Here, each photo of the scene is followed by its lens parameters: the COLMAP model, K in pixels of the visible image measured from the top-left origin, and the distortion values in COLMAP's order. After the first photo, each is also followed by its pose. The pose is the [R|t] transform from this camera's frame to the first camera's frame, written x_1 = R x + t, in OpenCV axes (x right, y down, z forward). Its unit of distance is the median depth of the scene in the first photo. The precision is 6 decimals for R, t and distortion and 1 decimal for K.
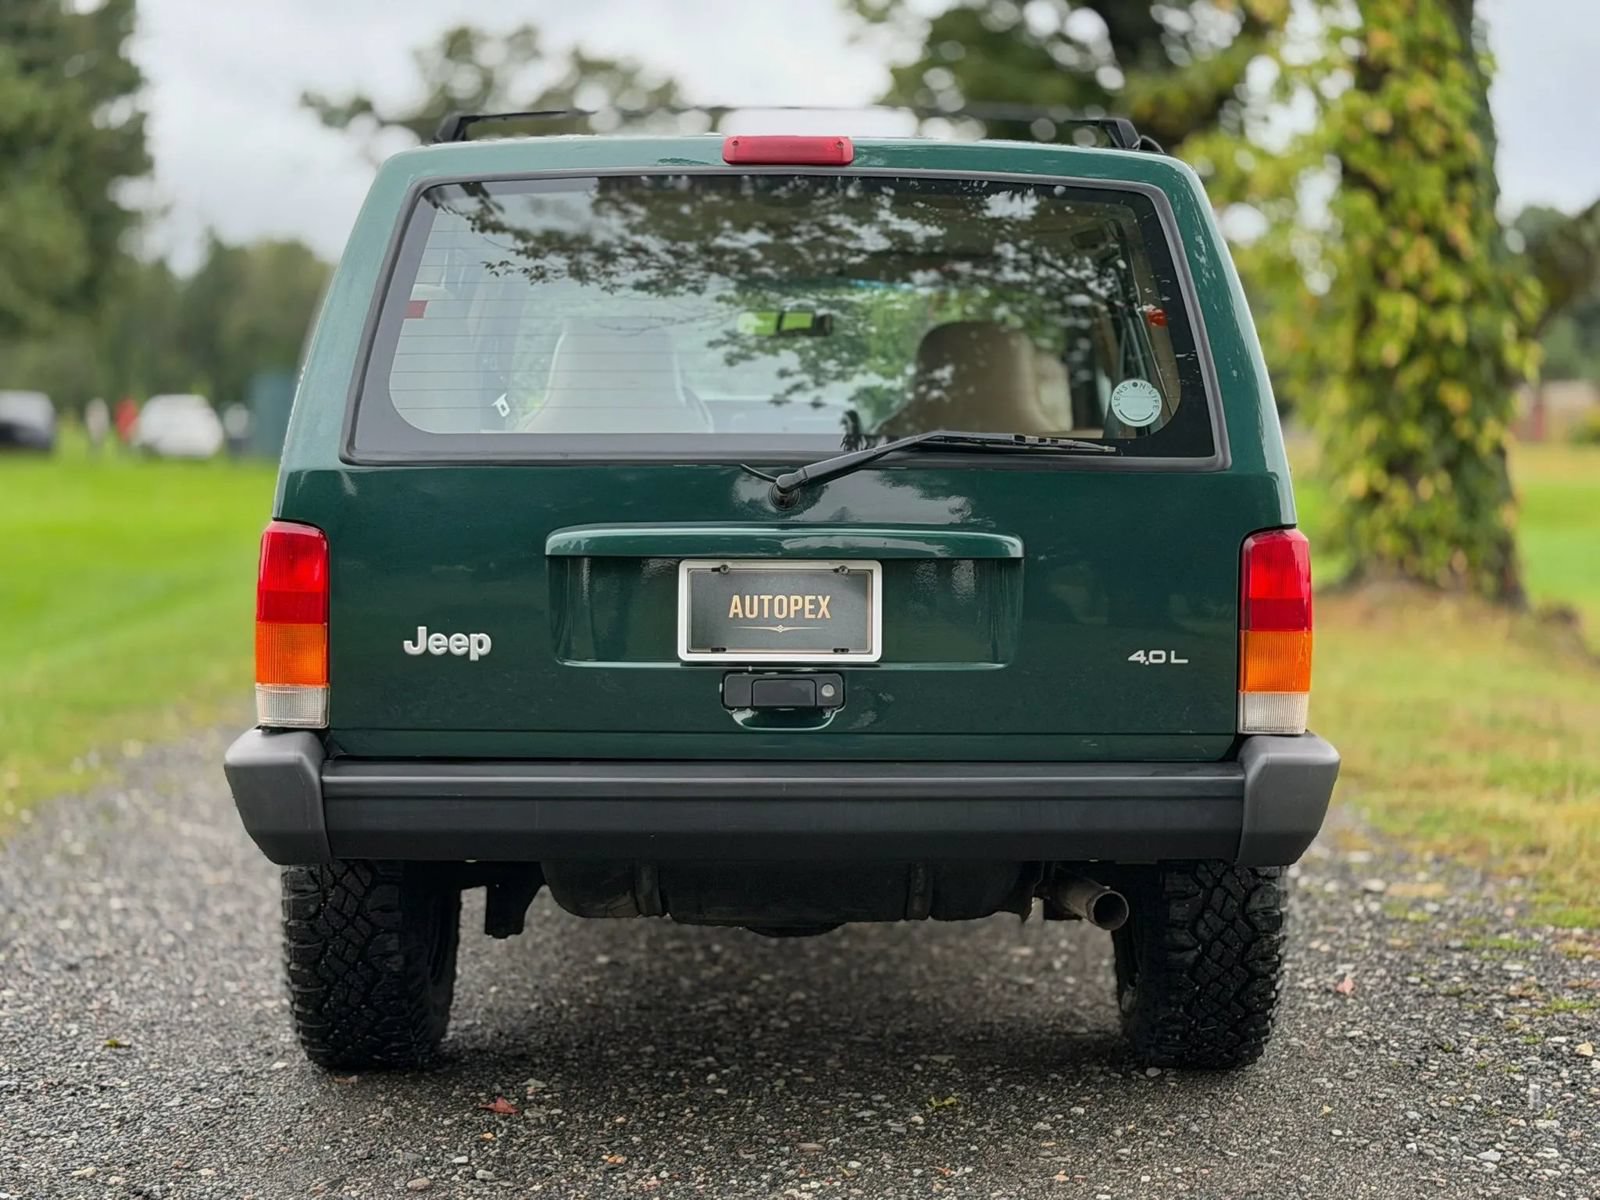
lens RADIAL K [[3071.0, 0, 800.0], [0, 3071.0, 600.0], [0, 0, 1]] dist [0.224923, 0.013484]
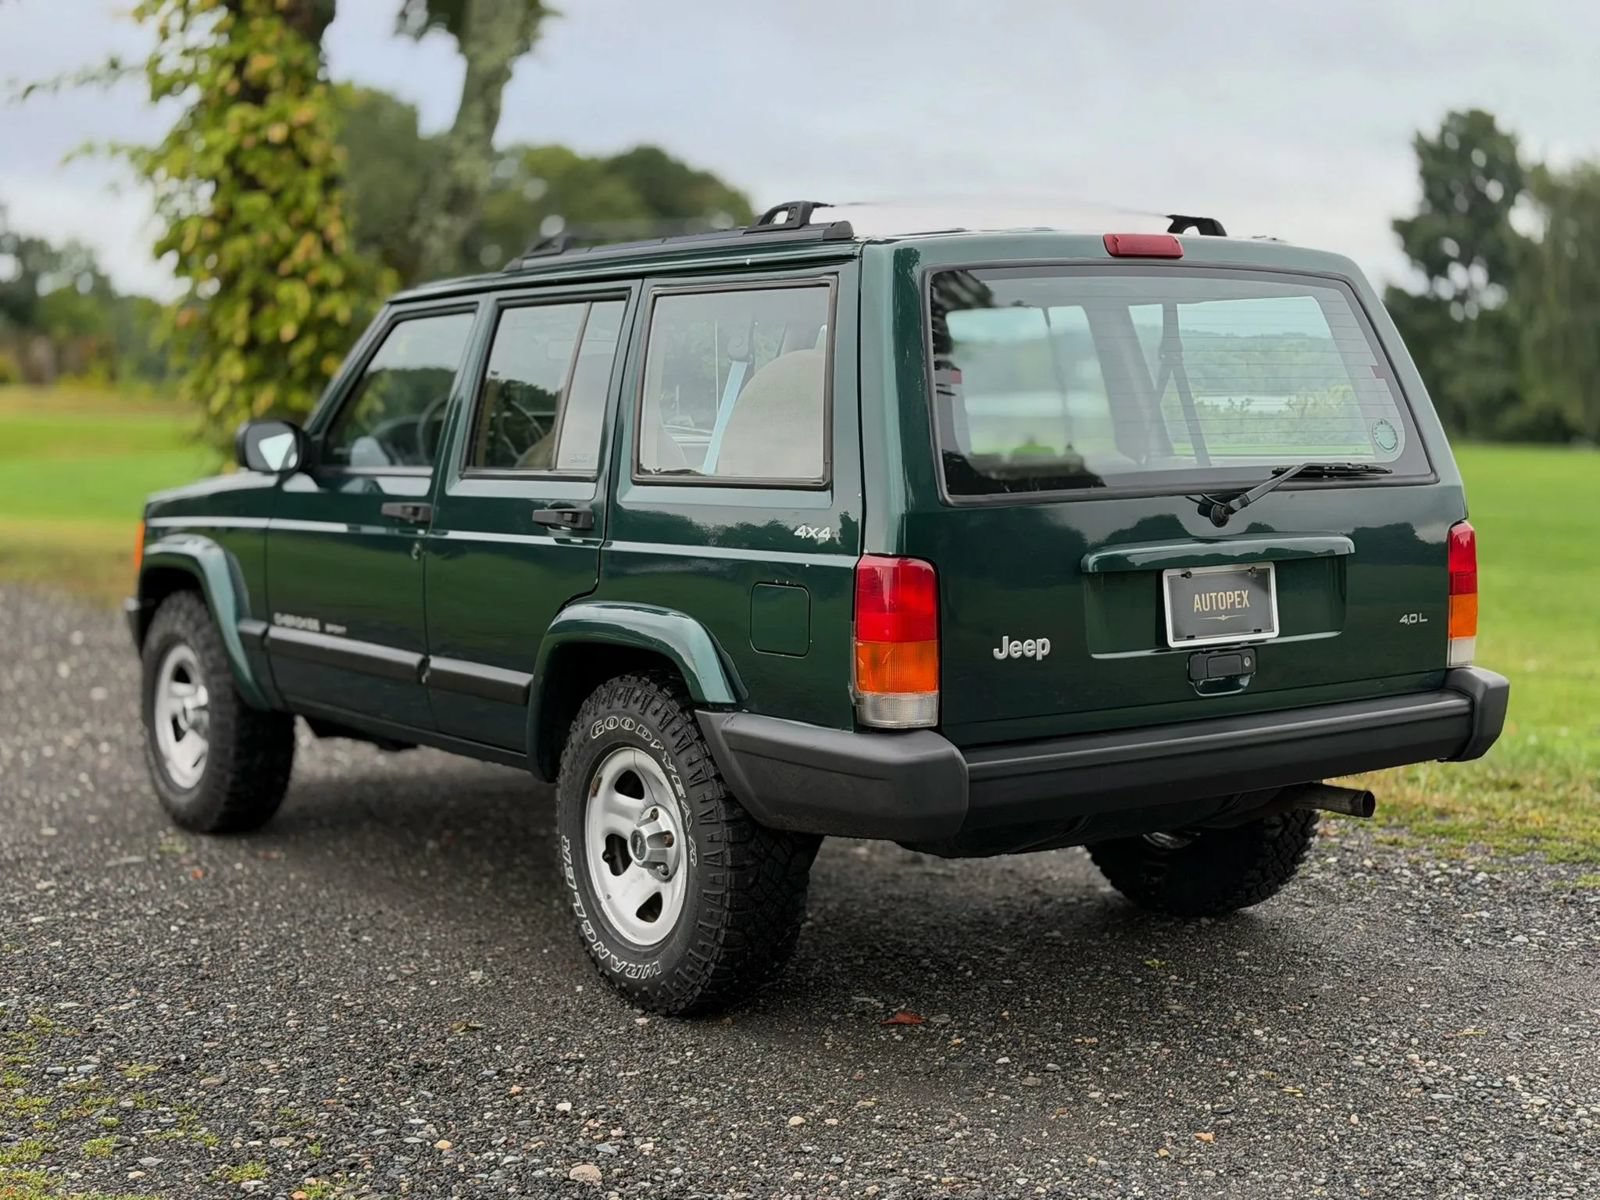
lens RADIAL K [[2652.4, 0, 799.3], [0, 2652.4, 593.9], [0, 0, 1]] dist [0.129306, 0.084059]
pose [[0.801528, -0.065461, 0.594364, -0.818722], [0.044850, 0.997771, 0.049409, -0.064409], [-0.596273, -0.012946, 0.802677, 0.197003]]
